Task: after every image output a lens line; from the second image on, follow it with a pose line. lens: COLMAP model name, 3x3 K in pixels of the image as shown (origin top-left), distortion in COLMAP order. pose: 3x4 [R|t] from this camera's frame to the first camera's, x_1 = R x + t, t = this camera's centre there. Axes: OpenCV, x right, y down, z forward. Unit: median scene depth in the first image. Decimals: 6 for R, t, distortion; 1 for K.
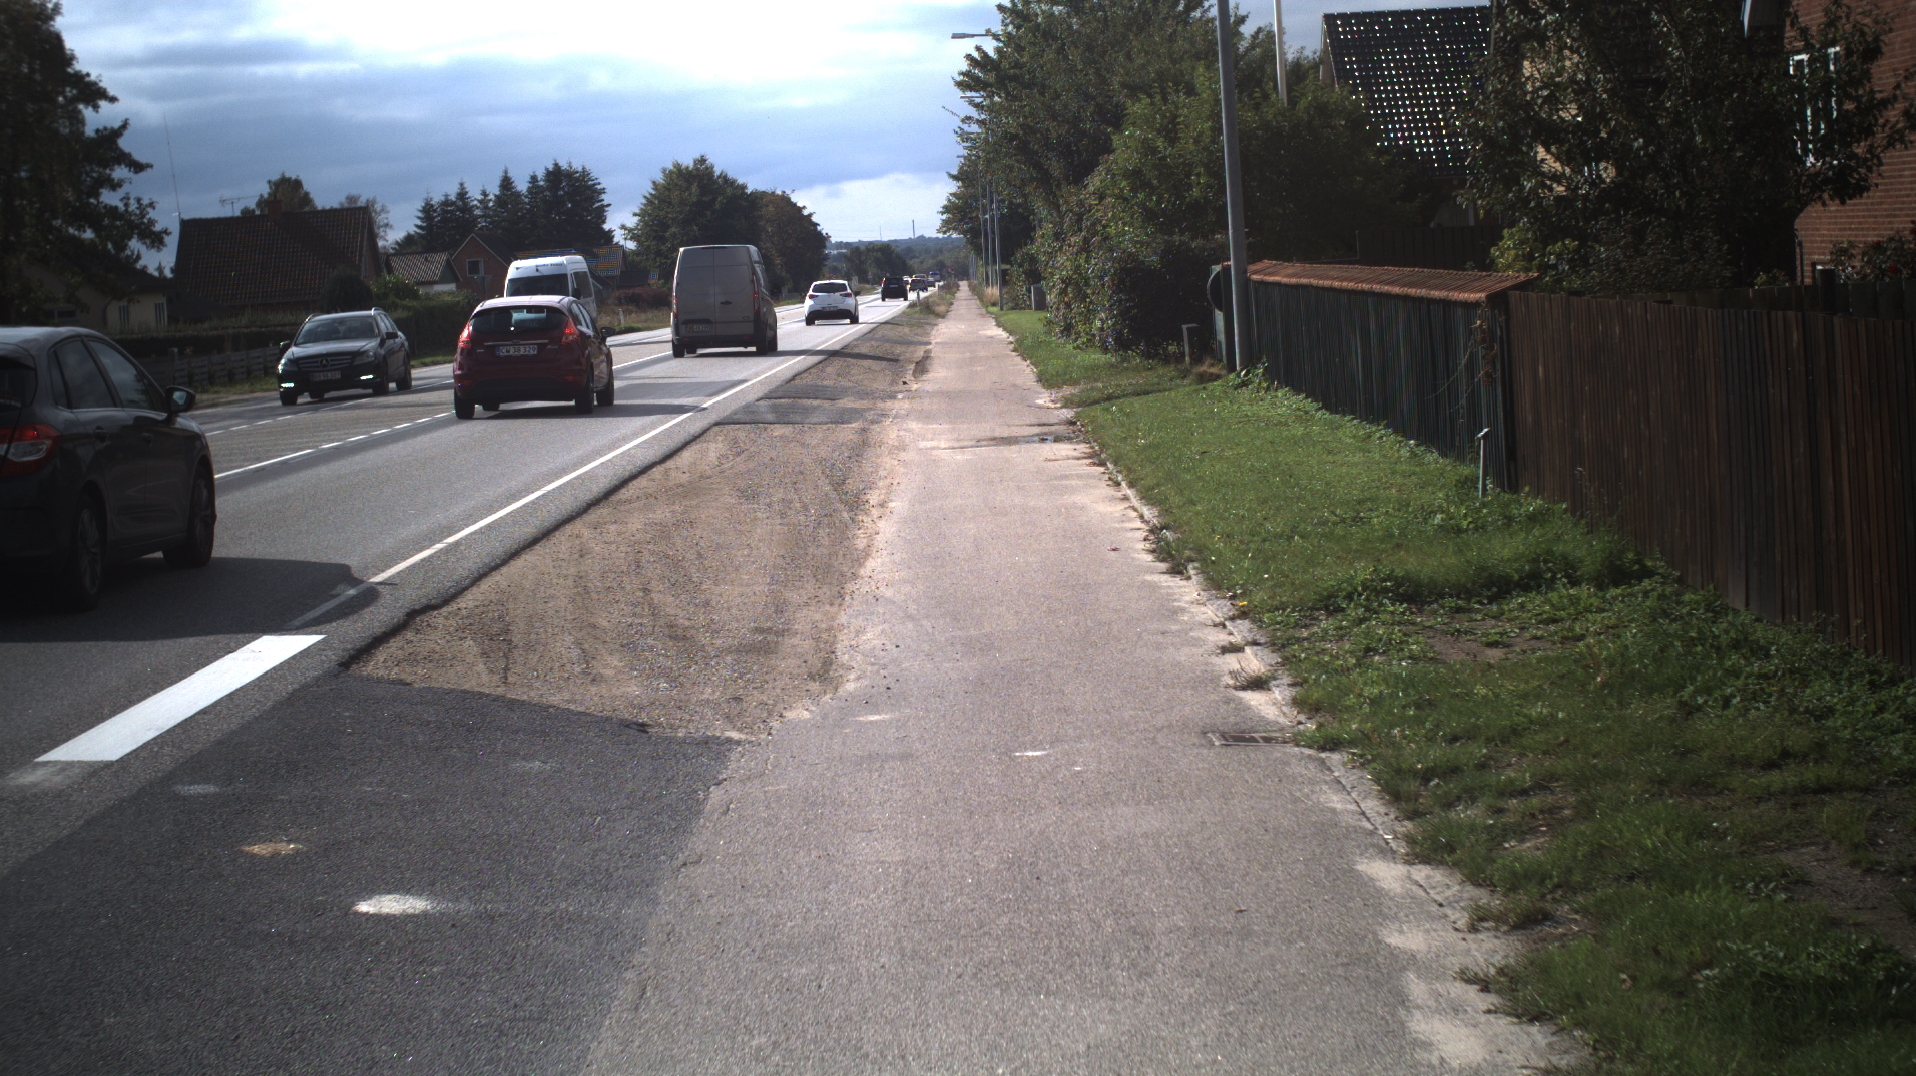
lens RADIAL K [[3312.0, 0, 958.0], [0, 3312.0, 538.0], [0, 0, 1]] dist [-0.225699, 0.243091]
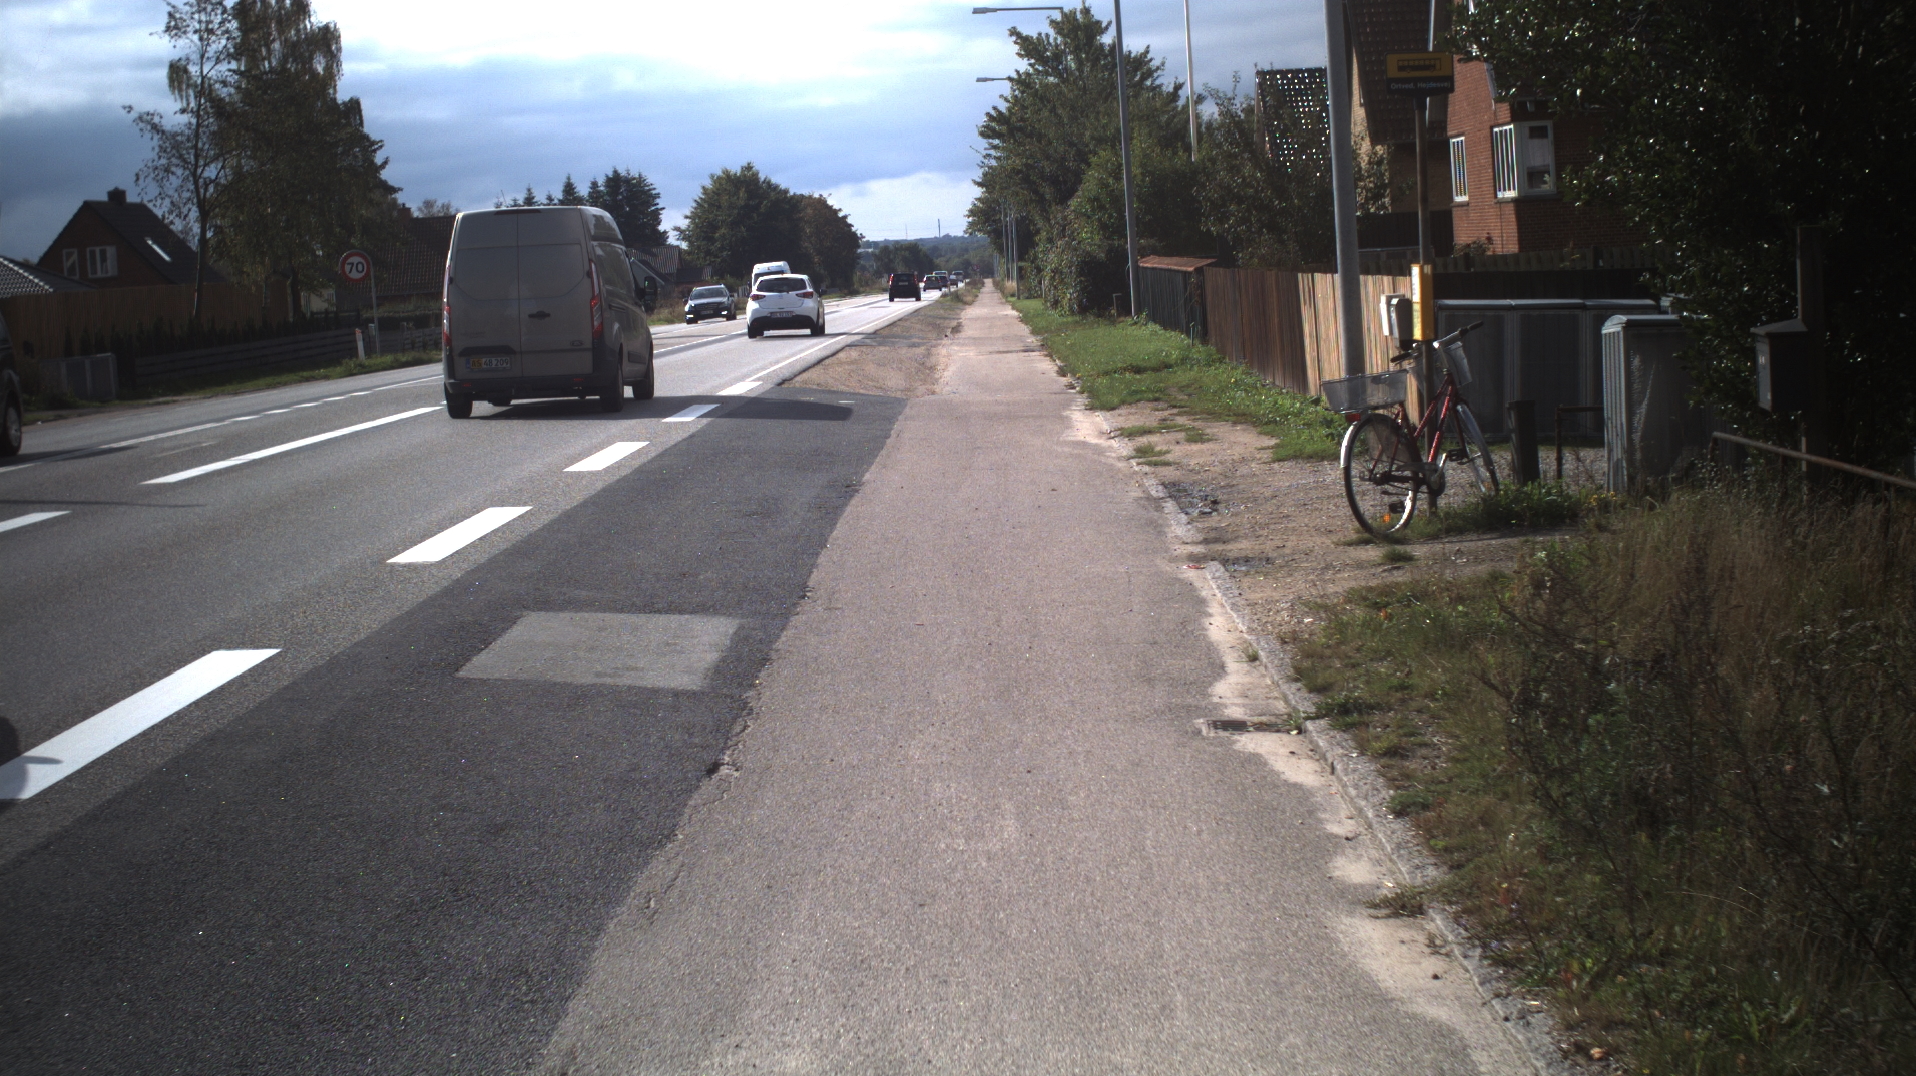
lens RADIAL K [[3312.0, 0, 958.0], [0, 3312.0, 538.0], [0, 0, 1]] dist [-0.225699, 0.243091]
pose [[0.999968, -0.001600, -0.007809, 0.000692], [0.001603, 0.999999, 0.000384, 0.023193], [0.007809, -0.000397, 0.999969, -0.269687]]
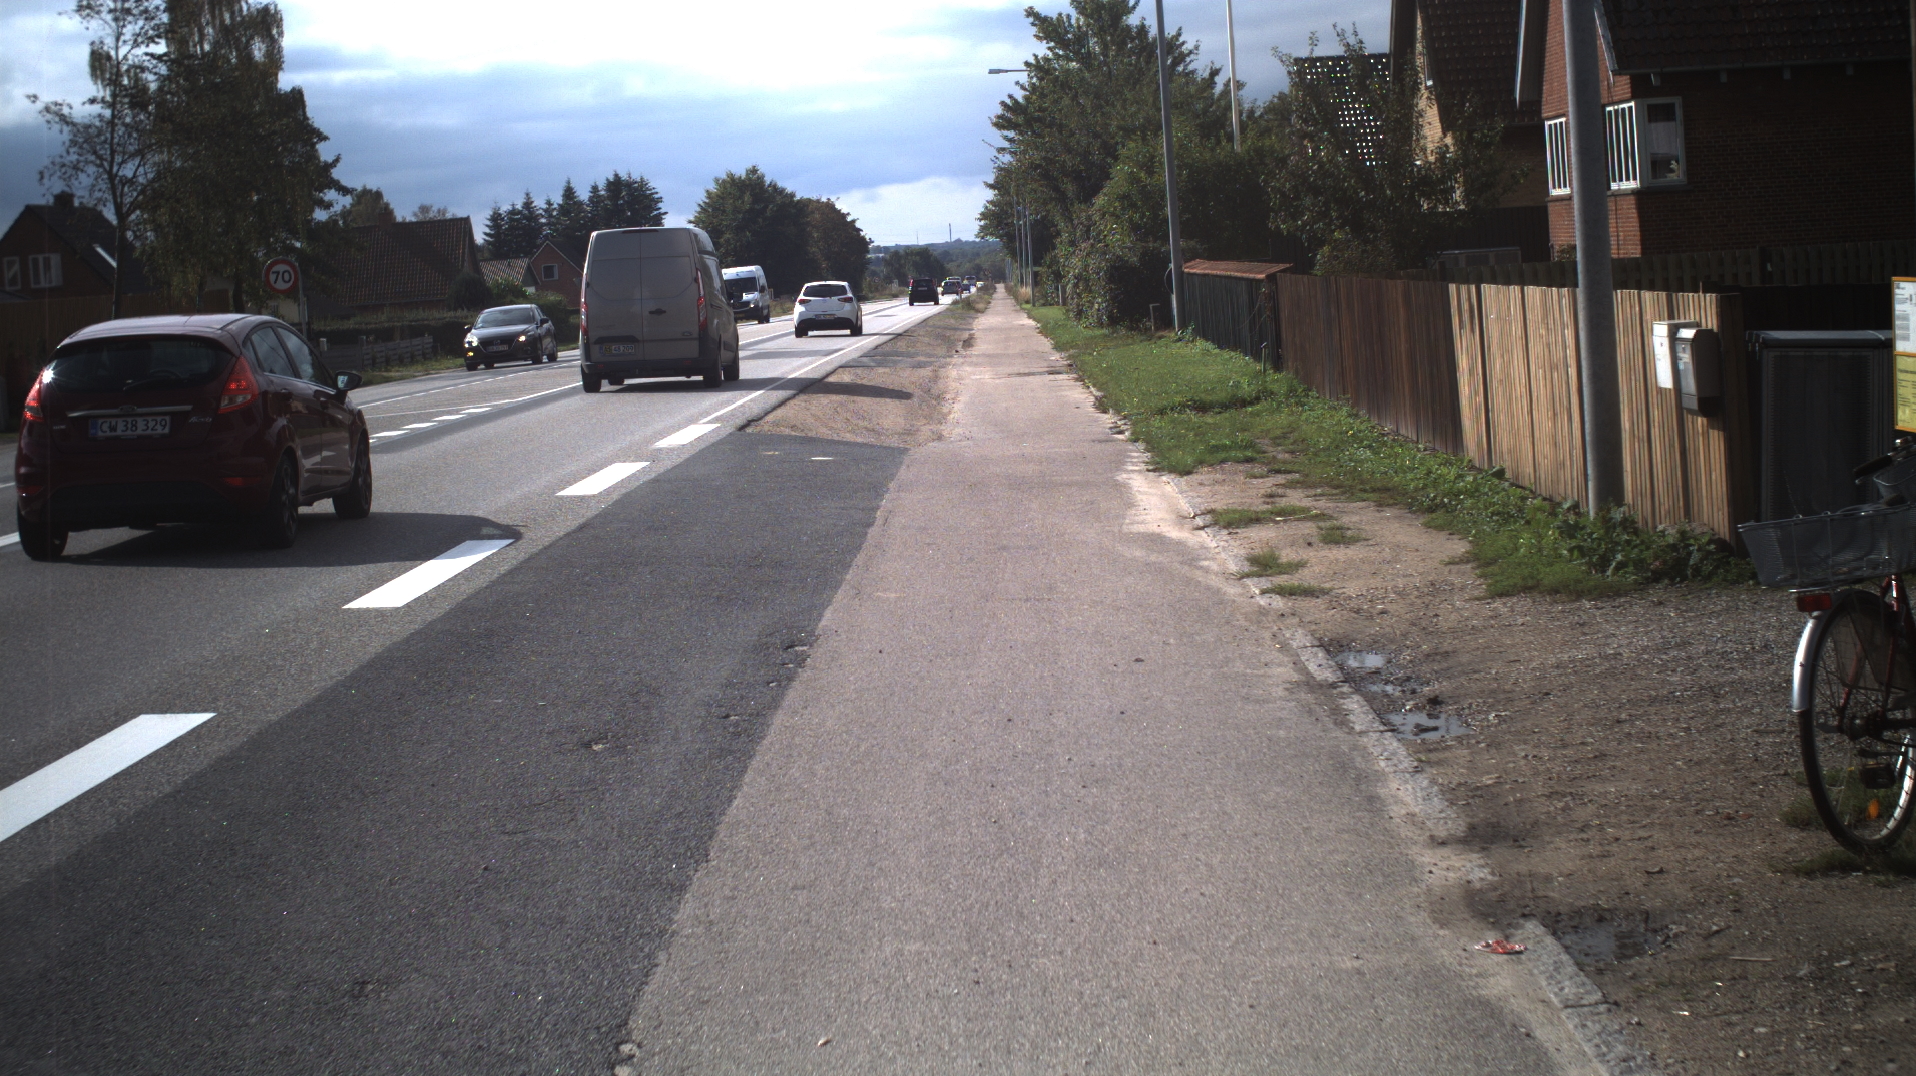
lens RADIAL K [[3312.0, 0, 958.0], [0, 3312.0, 538.0], [0, 0, 1]] dist [-0.225699, 0.243091]
pose [[0.999922, -0.004943, -0.011488, -0.000177], [0.004931, 0.999987, -0.001105, 0.015549], [0.011493, 0.001049, 0.999933, -0.179620]]
